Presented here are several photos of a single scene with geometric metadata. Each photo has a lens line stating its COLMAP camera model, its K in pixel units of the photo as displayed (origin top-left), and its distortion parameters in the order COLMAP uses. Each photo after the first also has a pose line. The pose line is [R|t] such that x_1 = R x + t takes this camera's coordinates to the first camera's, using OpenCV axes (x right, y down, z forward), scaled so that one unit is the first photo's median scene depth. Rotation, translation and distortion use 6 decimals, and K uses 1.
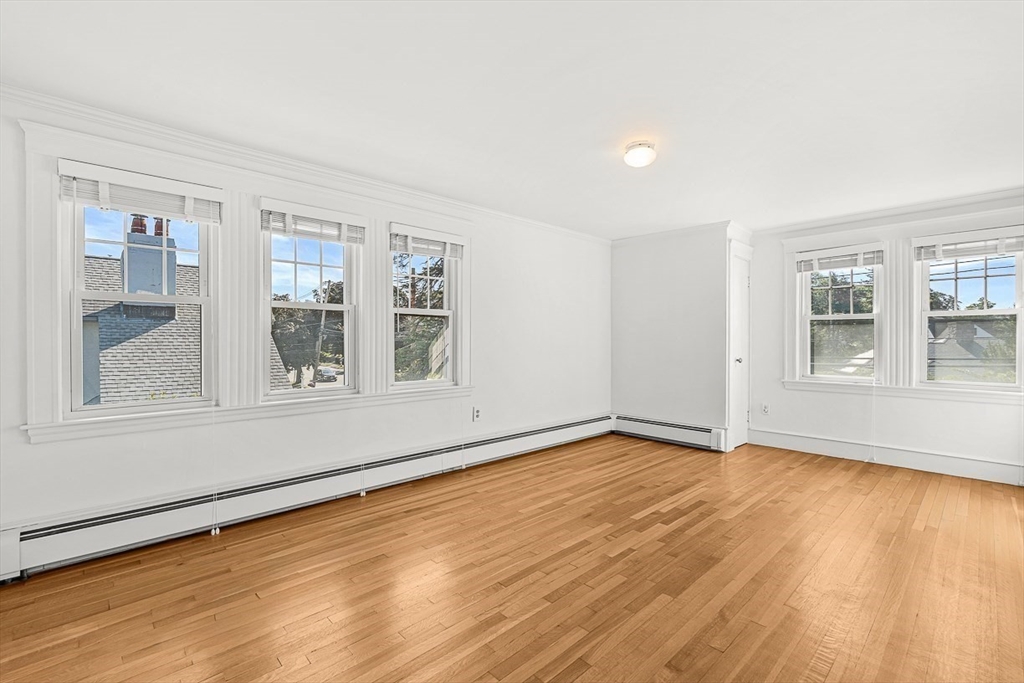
lens RADIAL K [[454.8, 0, 512.0], [0, 454.8, 341.5], [0, 0, 1]] dist [-0.000452, -0.000154]
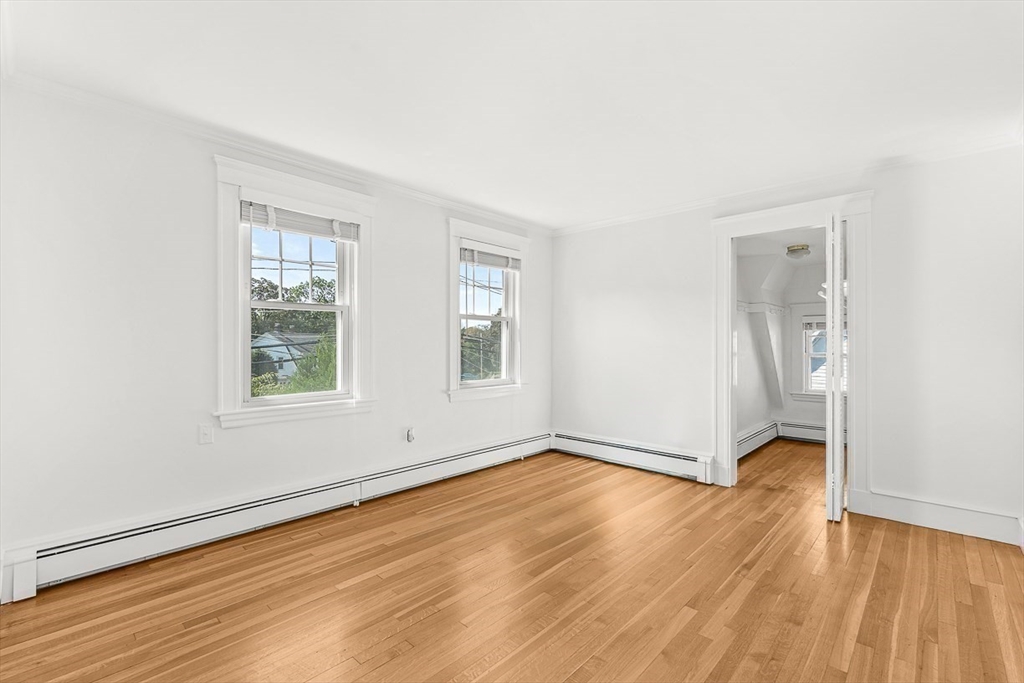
lens RADIAL K [[534.9, 0, 512.0], [0, 534.9, 341.5], [0, 0, 1]] dist [0.001122, -0.000415]
pose [[0.990931, 0.009948, 0.134001, -0.383523], [-0.008798, 0.999919, -0.009174, 0.003843], [-0.134081, 0.007912, 0.990939, -0.378489]]
